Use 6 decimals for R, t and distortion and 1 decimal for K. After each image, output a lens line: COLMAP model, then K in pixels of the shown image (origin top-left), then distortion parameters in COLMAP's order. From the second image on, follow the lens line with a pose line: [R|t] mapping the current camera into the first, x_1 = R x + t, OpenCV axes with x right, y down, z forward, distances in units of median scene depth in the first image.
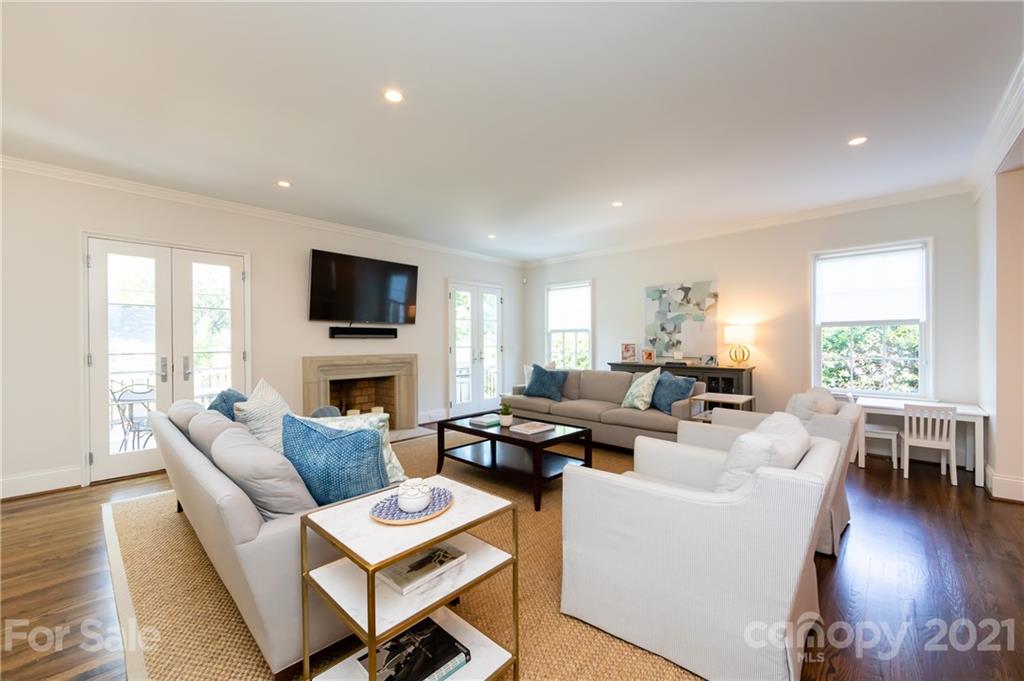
lens RADIAL K [[405.5, 0, 512.7], [0, 405.5, 342.4], [0, 0, 1]] dist [0.000933, 0.000123]
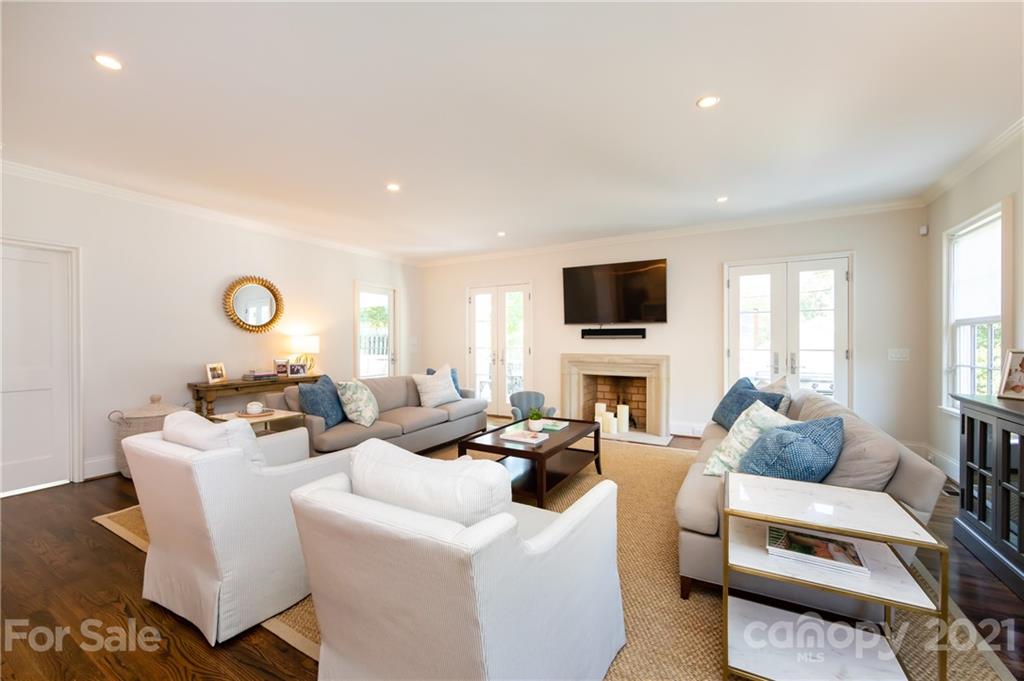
lens RADIAL K [[405.5, 0, 512.7], [0, 405.5, 342.4], [0, 0, 1]] dist [0.000933, 0.000123]
pose [[0.231063, 0.009105, -0.972896, 0.757133], [-0.002951, 0.999958, 0.008657, -0.010490], [0.972934, 0.000870, 0.231080, 0.610354]]
